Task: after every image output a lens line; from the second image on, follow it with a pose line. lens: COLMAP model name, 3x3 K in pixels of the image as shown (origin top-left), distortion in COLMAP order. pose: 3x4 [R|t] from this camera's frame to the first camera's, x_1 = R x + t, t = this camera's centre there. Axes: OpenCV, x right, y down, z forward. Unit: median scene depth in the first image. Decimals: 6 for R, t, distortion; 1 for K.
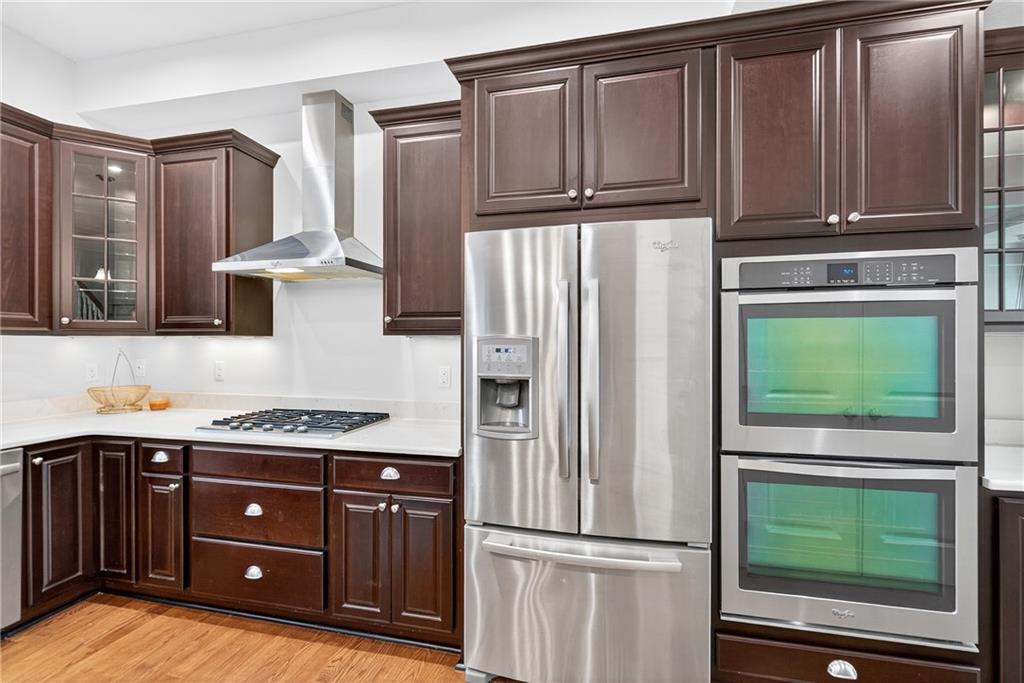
lens RADIAL K [[459.3, 0, 510.0], [0, 459.3, 340.8], [0, 0, 1]] dist [-0.006122, 0.000148]
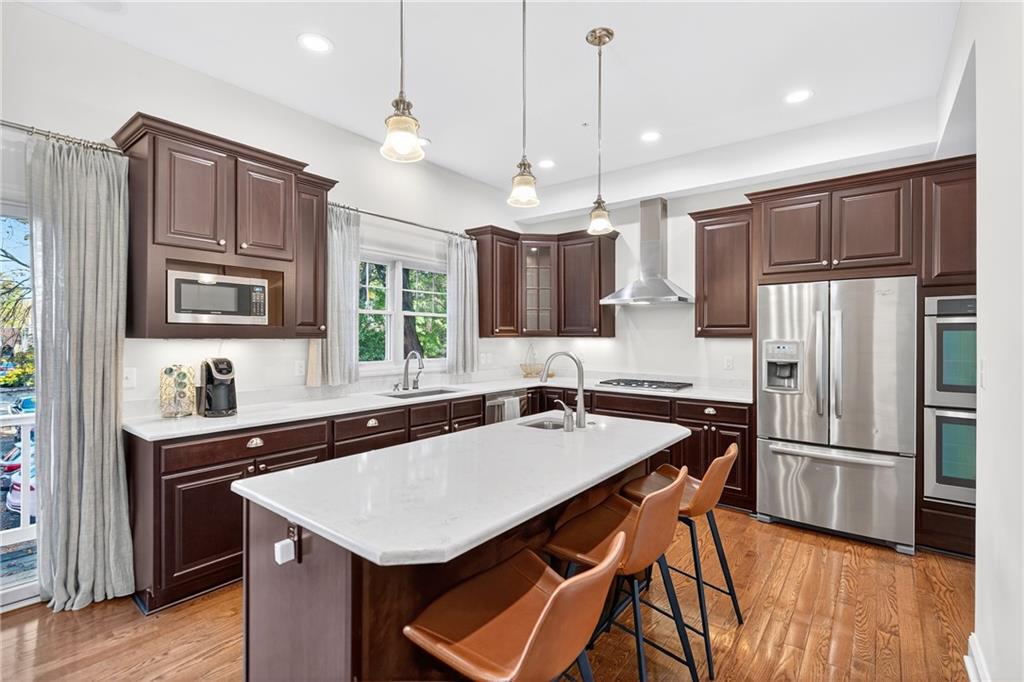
lens RADIAL K [[459.3, 0, 510.9], [0, 459.3, 336.3], [0, 0, 1]] dist [-0.006122, 0.000148]
pose [[0.909124, 0.001876, -0.416521, -0.243323], [-0.000294, 0.999993, 0.003861, -0.033209], [0.416525, -0.003388, 0.909118, -1.199998]]
